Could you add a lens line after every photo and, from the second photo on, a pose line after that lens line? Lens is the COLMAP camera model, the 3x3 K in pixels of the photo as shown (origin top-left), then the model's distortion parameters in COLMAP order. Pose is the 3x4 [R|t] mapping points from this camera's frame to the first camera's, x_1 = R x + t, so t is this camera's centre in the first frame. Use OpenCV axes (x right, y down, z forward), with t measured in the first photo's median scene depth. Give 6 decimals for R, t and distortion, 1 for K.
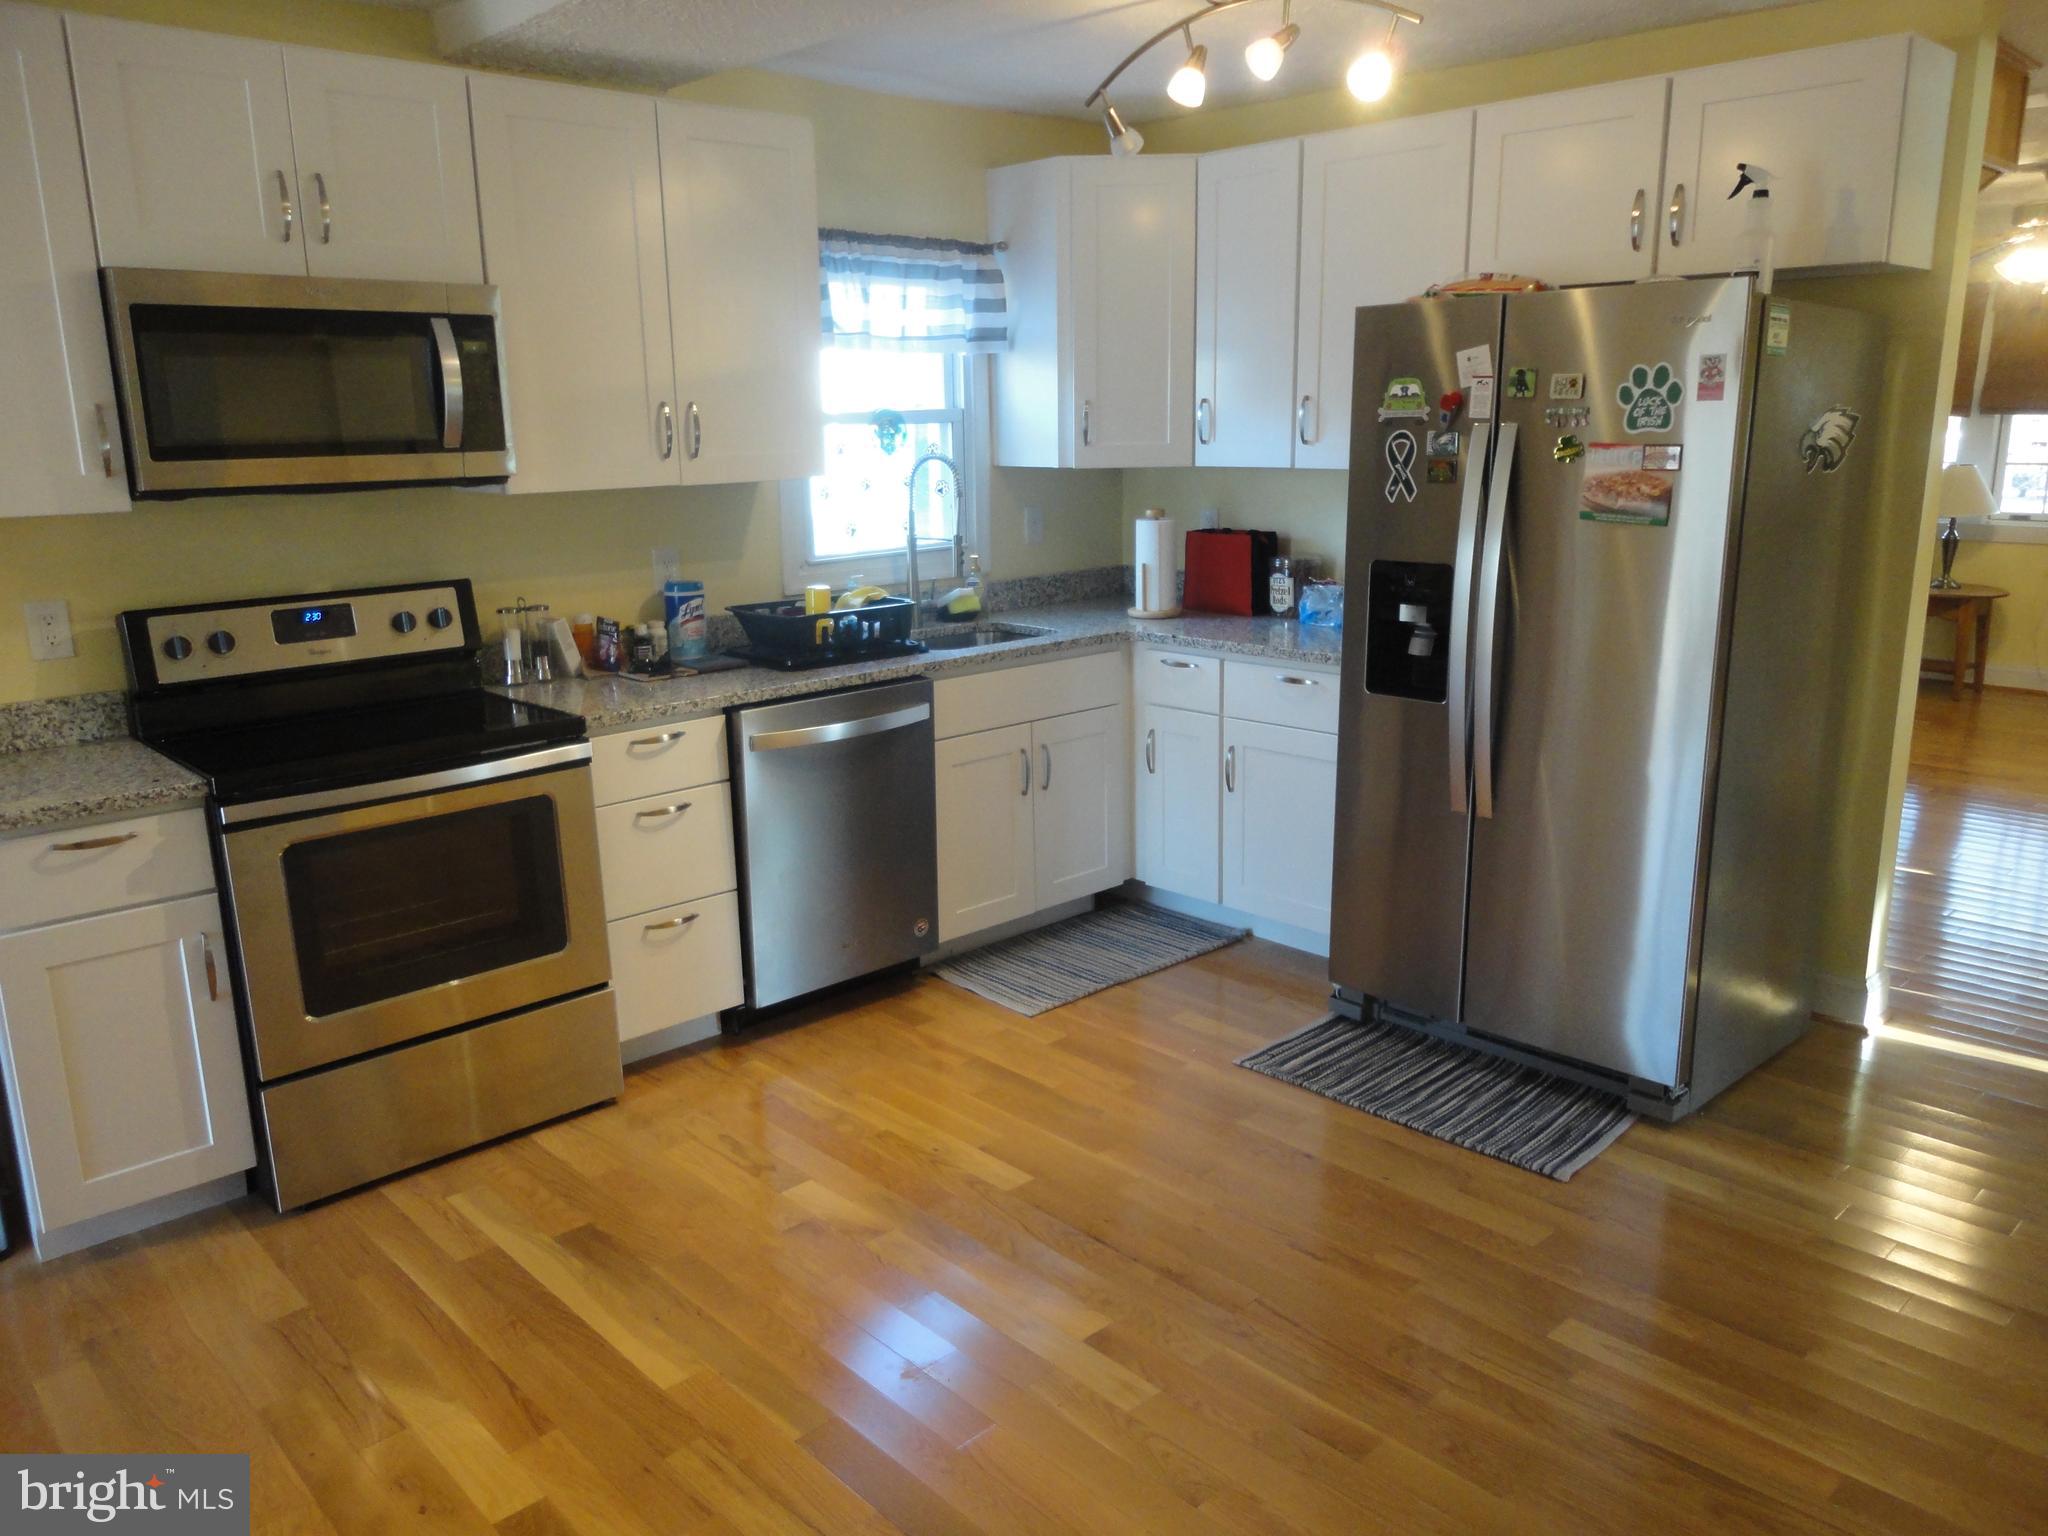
lens RADIAL K [[1492.5, 0, 1030.2], [0, 1492.5, 773.5], [0, 0, 1]] dist [-0.003907, -0.005431]
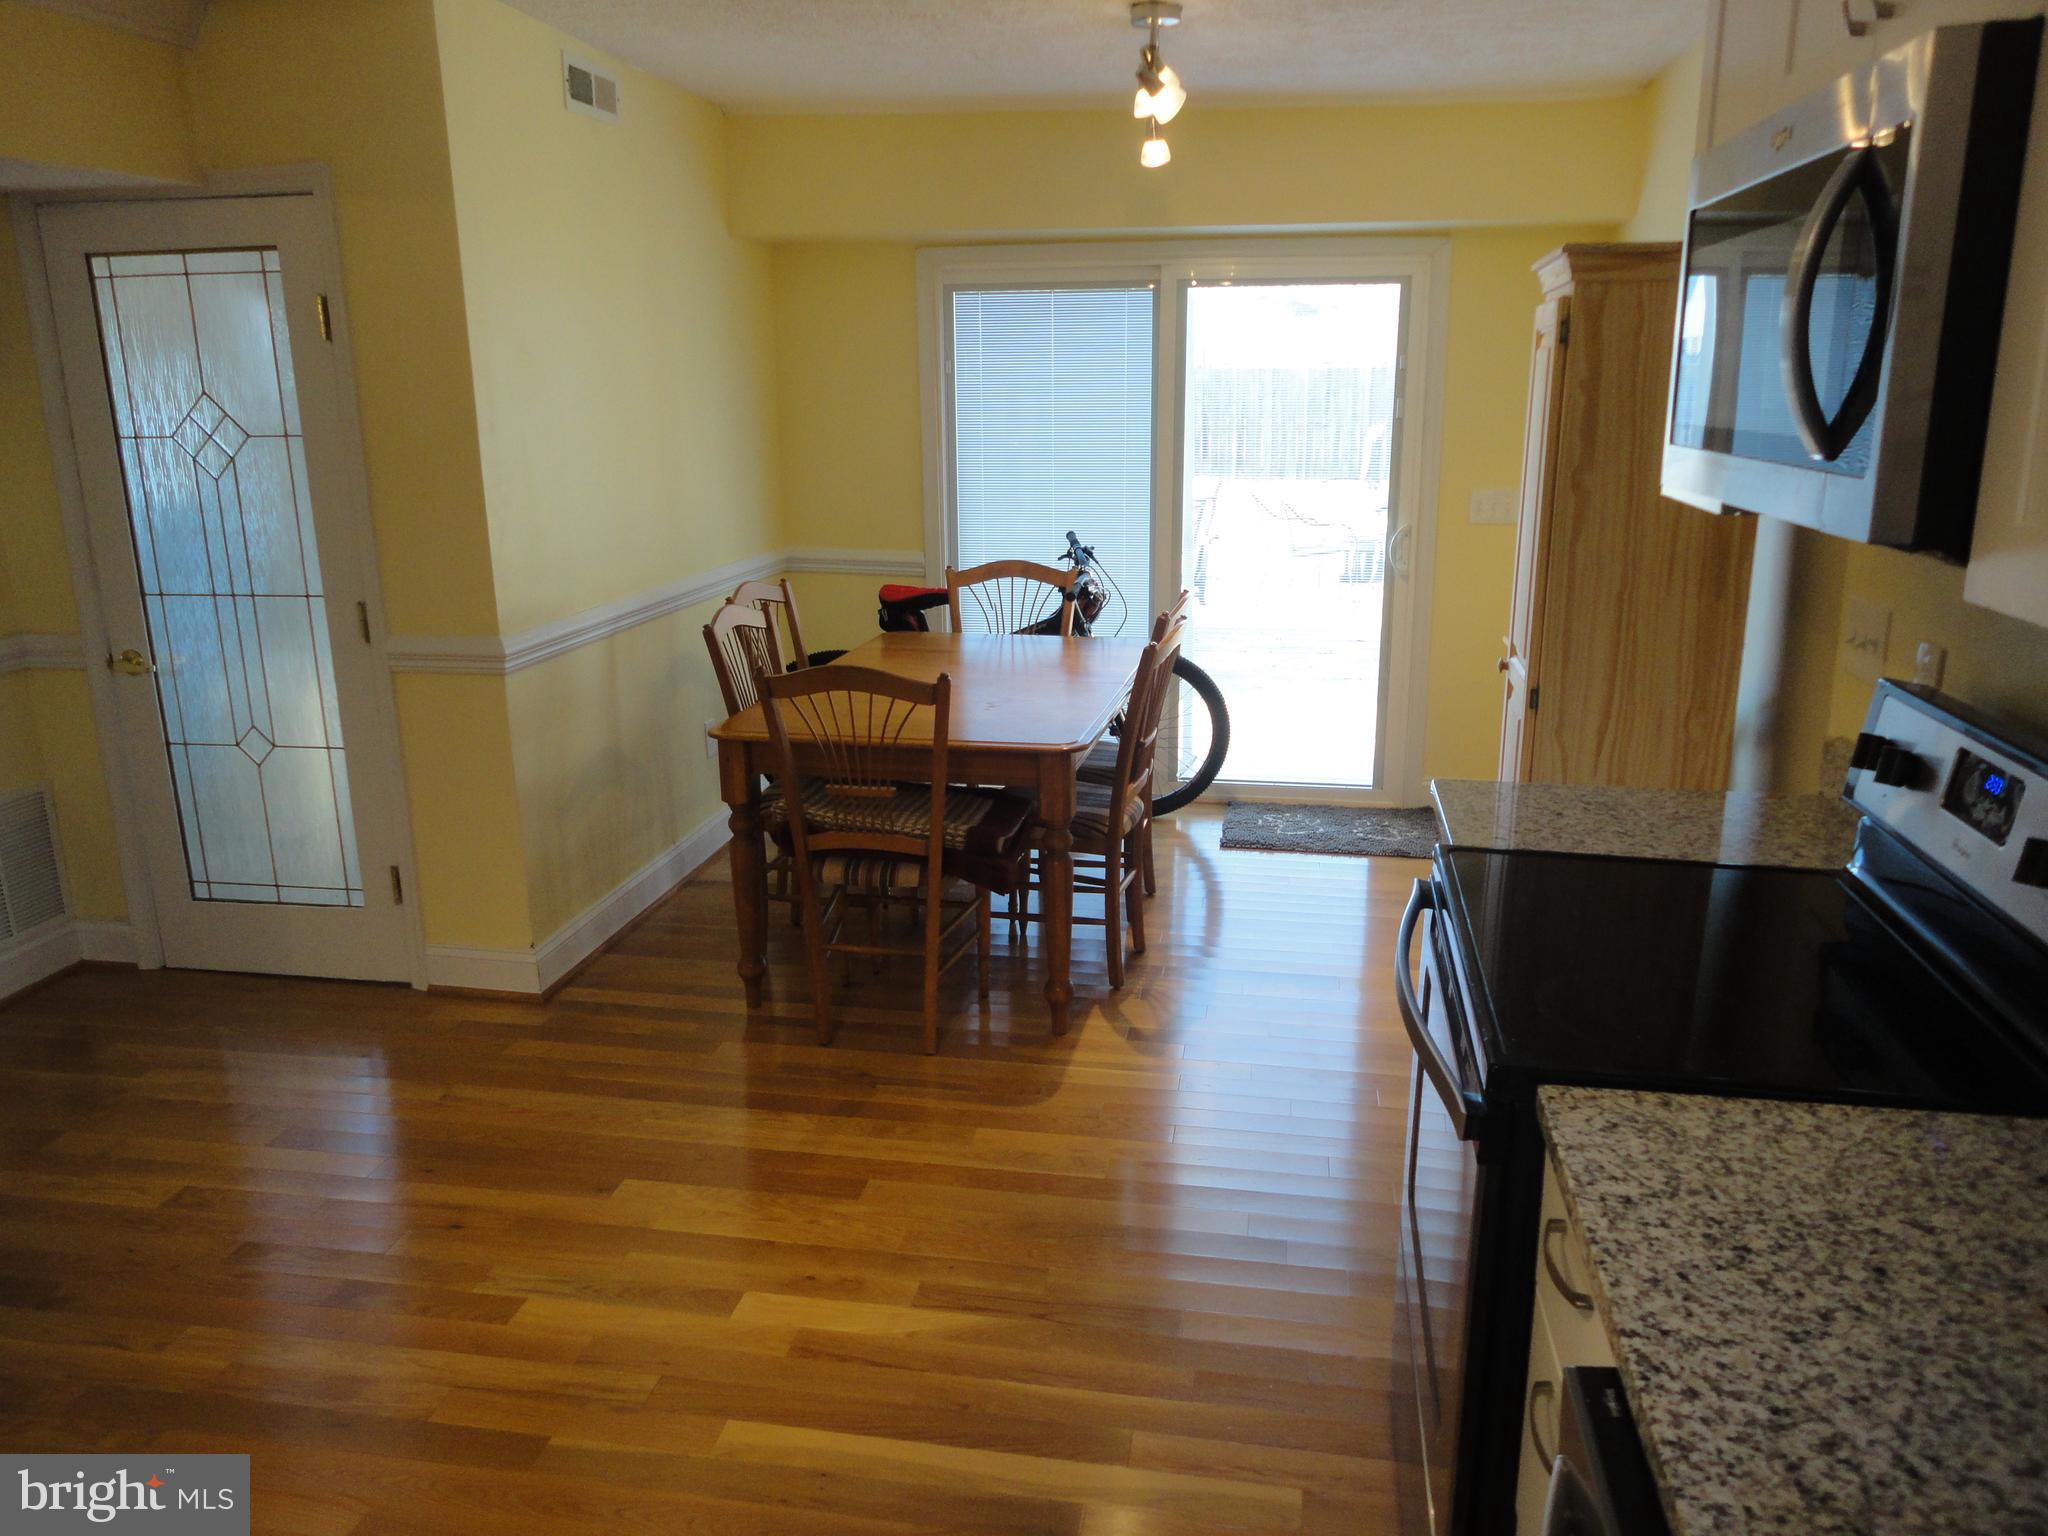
lens RADIAL K [[1492.5, 0, 1030.2], [0, 1492.5, 773.5], [0, 0, 1]] dist [-0.003907, -0.005431]
pose [[-0.807120, 0.181713, -0.561727, 0.045773], [-0.107506, 0.890312, 0.442478, -0.299671], [0.580516, 0.417522, -0.699054, 1.185476]]
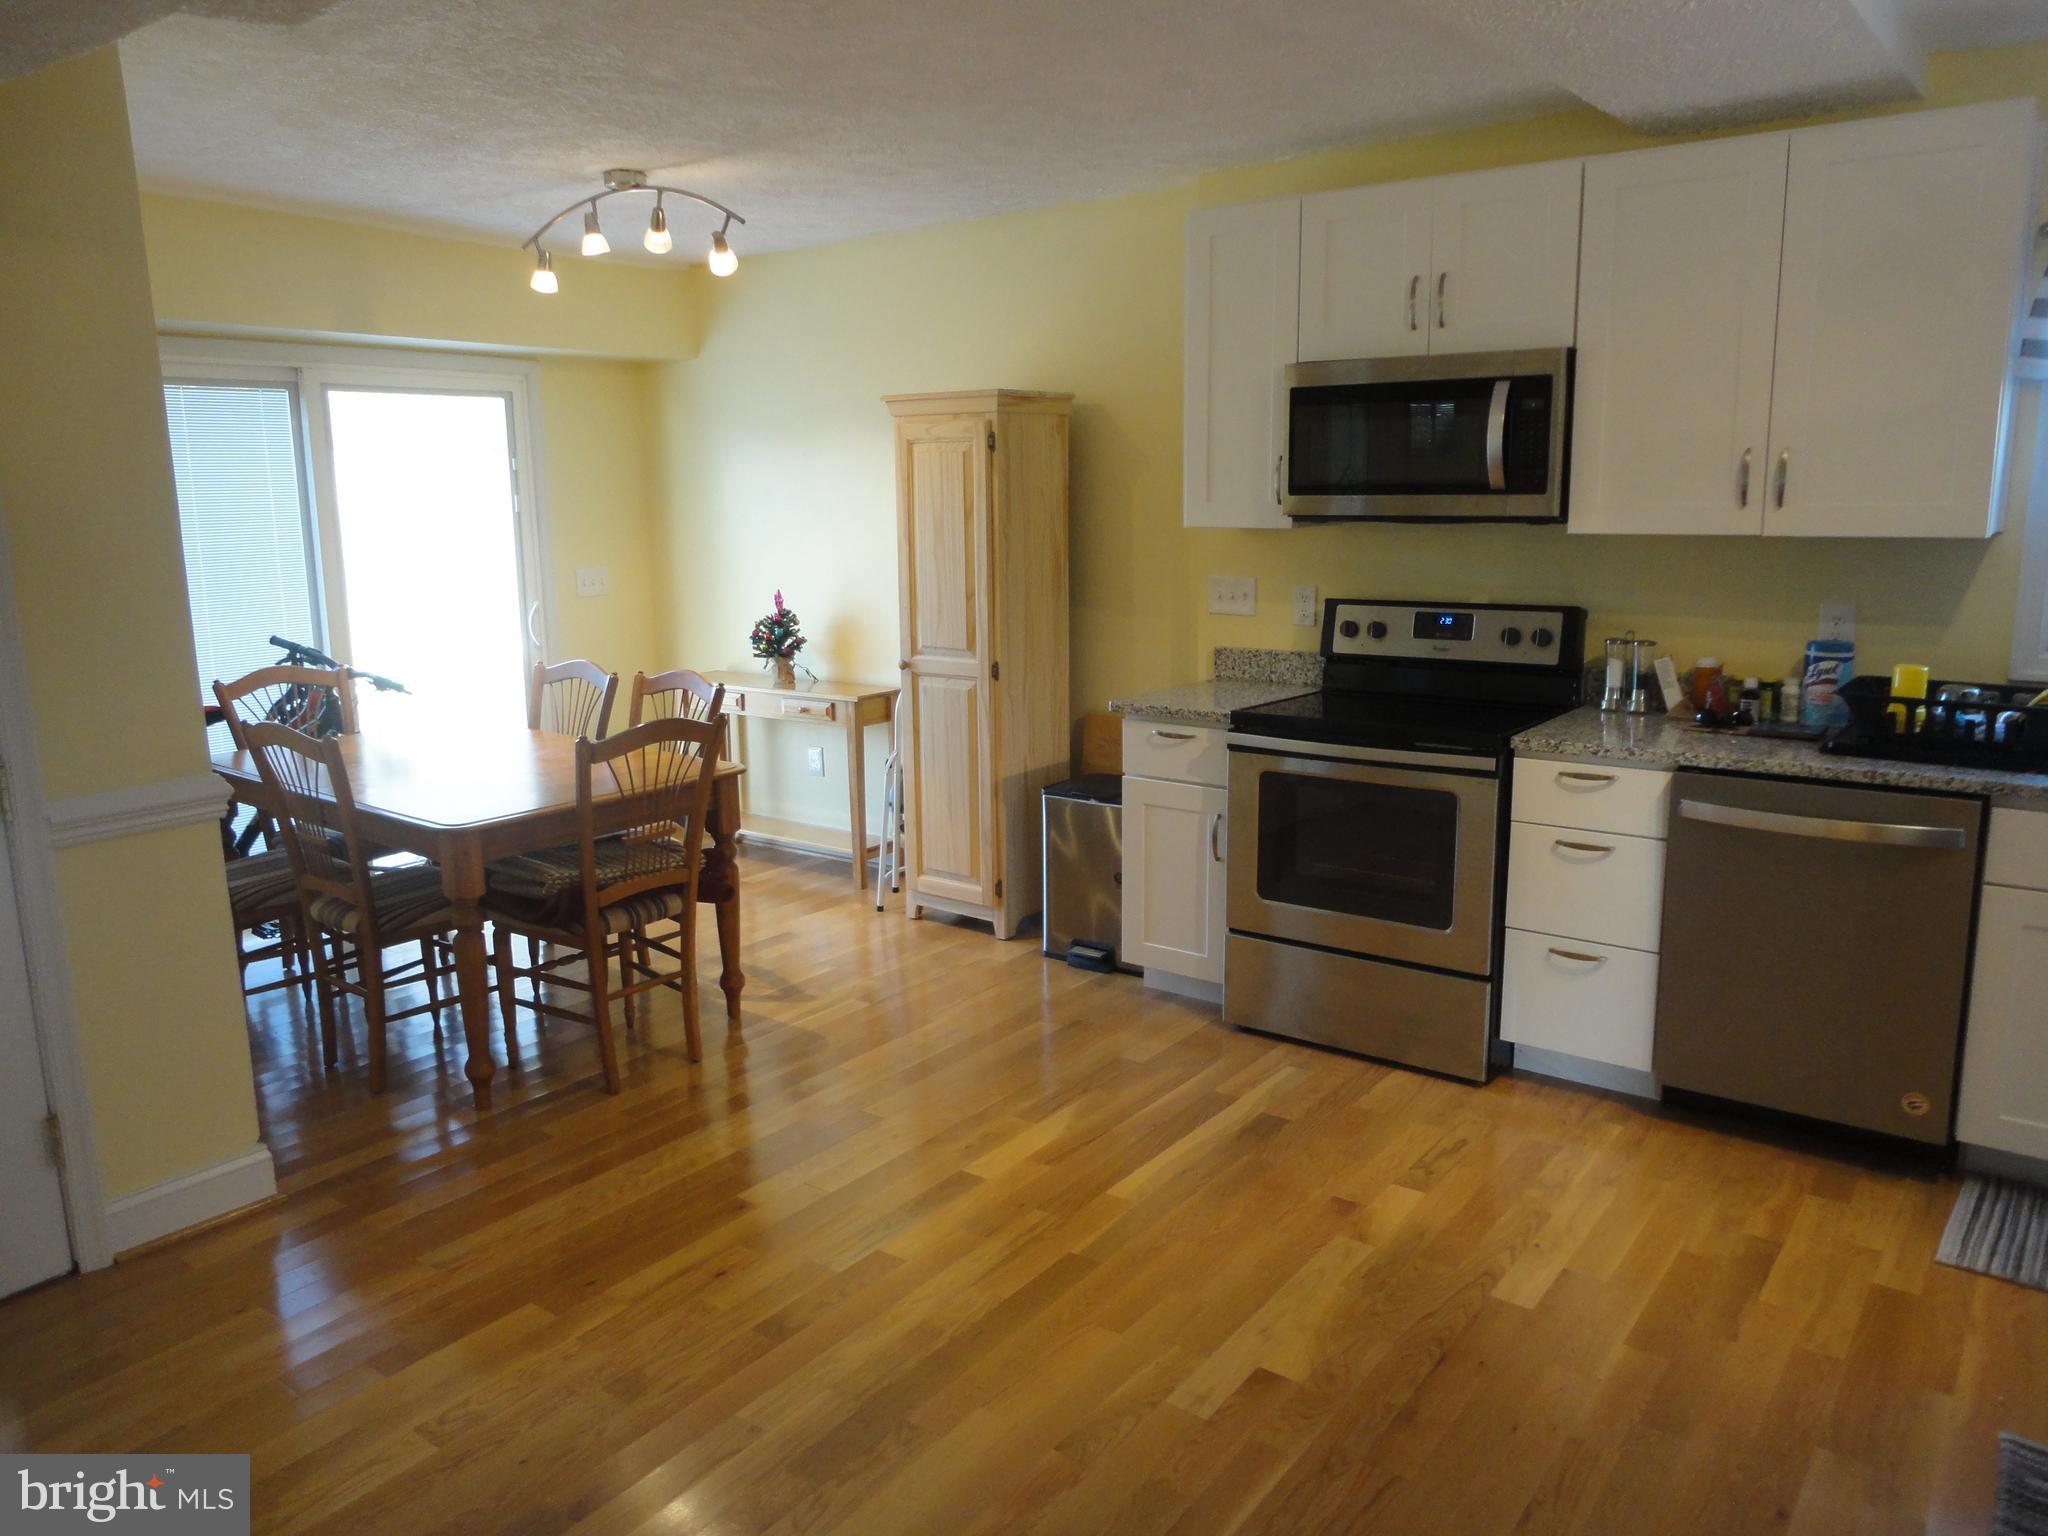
lens RADIAL K [[1514.2, 0, 1024.0], [0, 1514.2, 768.0], [0, 0, 1]] dist [0.004581, 0.000293]
pose [[0.176382, 0.207928, -0.962110, 0.720168], [-0.216726, 0.961651, 0.168097, -0.125776], [0.960166, 0.178865, 0.214681, 0.416590]]
